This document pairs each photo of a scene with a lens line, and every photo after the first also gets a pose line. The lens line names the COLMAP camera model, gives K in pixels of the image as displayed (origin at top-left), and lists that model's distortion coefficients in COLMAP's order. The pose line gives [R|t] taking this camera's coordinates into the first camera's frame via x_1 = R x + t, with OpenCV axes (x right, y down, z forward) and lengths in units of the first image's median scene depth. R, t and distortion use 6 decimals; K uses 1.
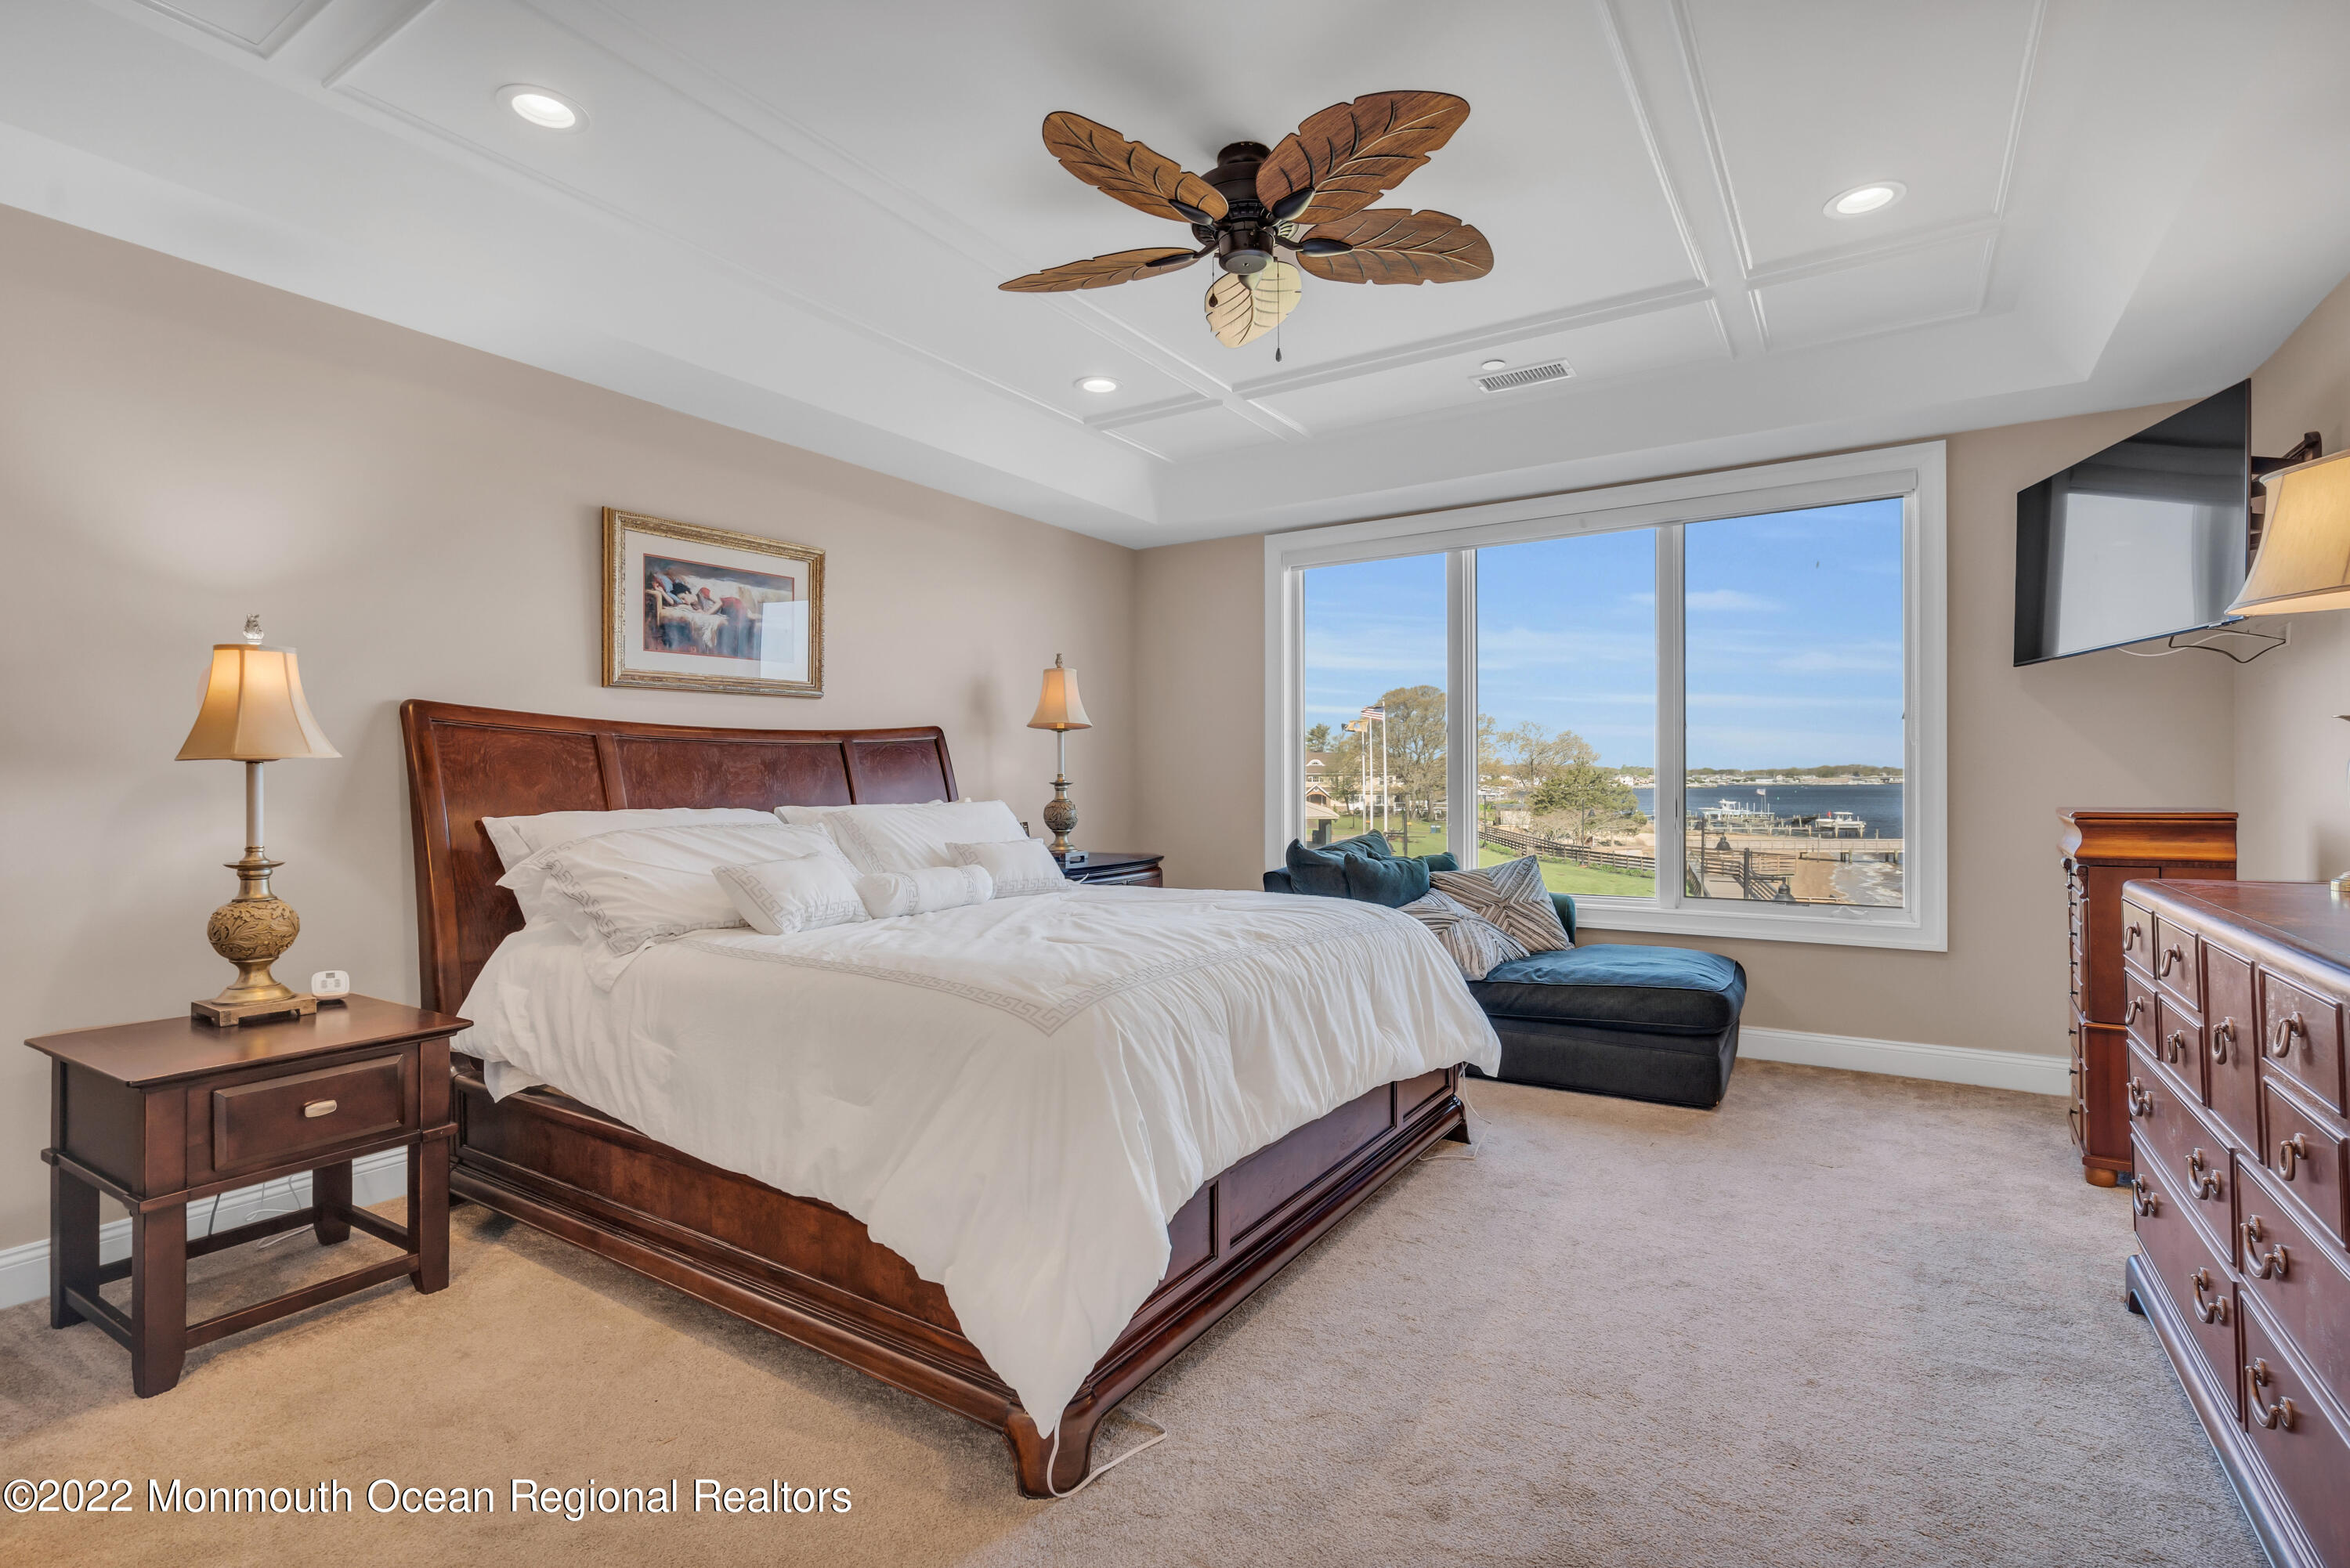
lens RADIAL K [[1079.7, 0, 1167.7], [0, 1079.7, 782.4], [0, 0, 1]] dist [-0.003360, -0.000186]
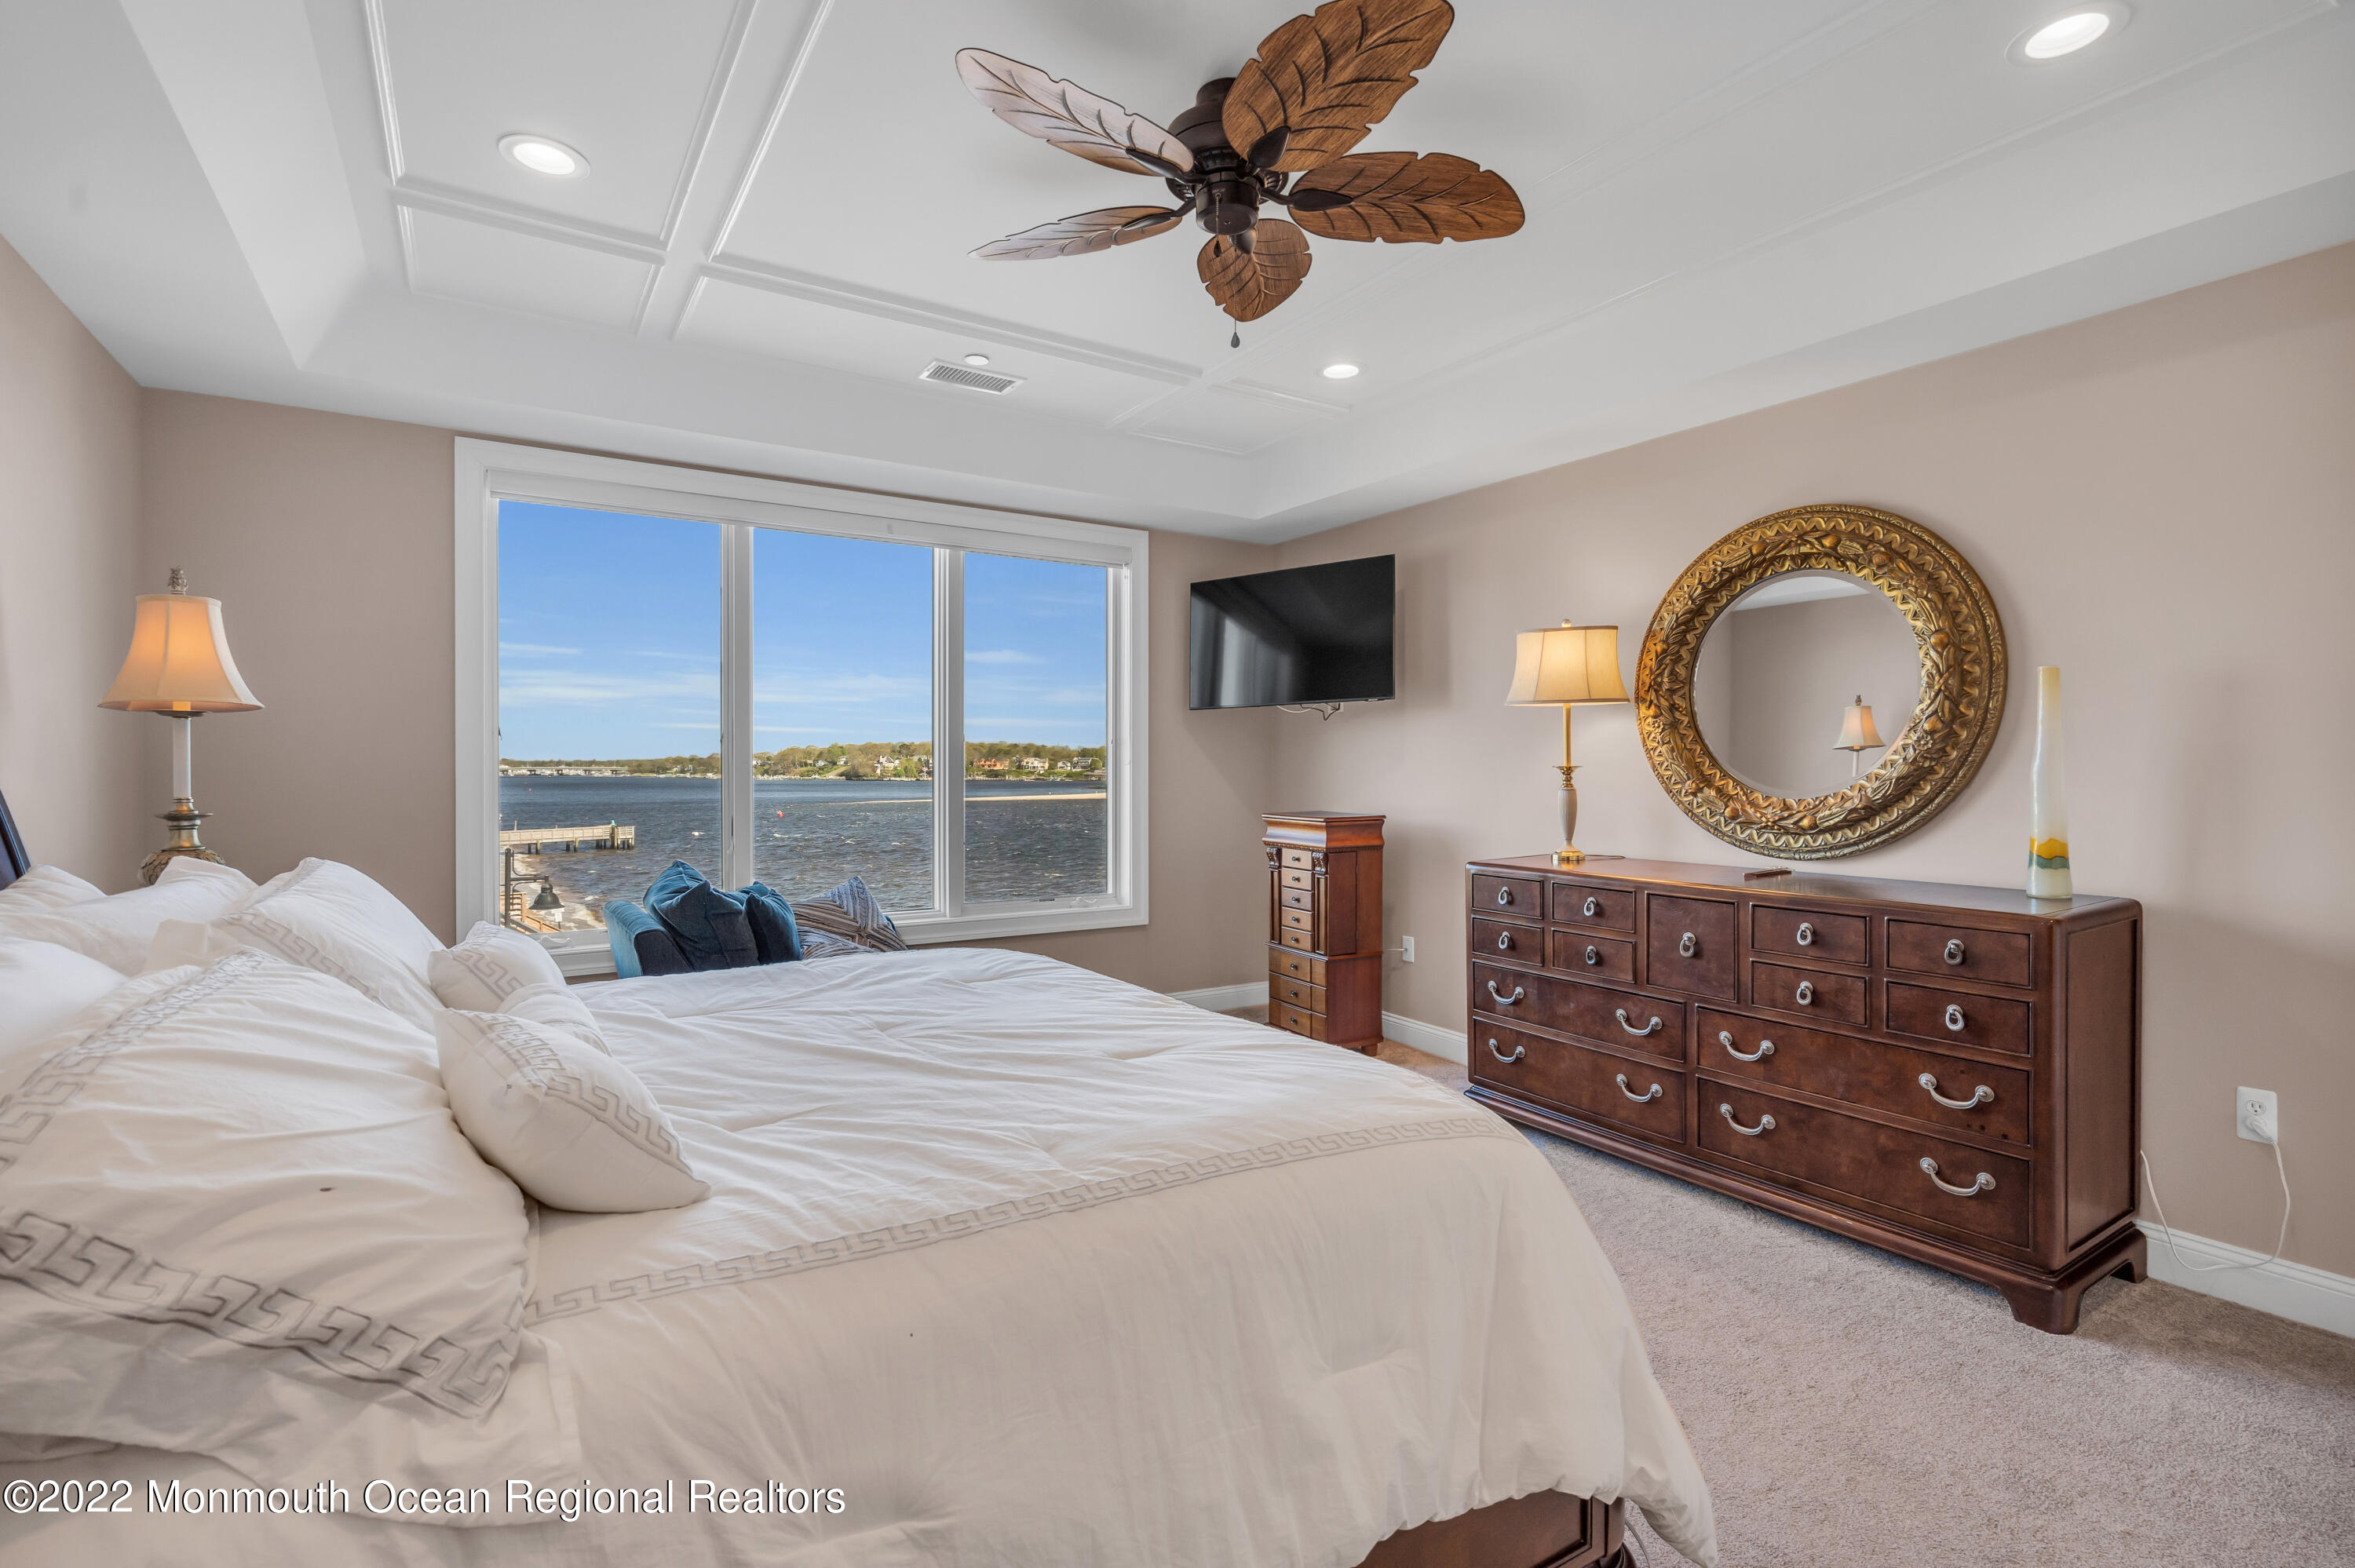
lens RADIAL K [[1082.0, 0, 1170.2], [0, 1082.0, 782.4], [0, 0, 1]] dist [-0.003360, -0.000186]
pose [[0.414946, -0.008065, 0.909810, -0.470241], [0.002109, 0.999967, 0.007903, -0.023728], [-0.909844, -0.001361, 0.414949, 0.435104]]
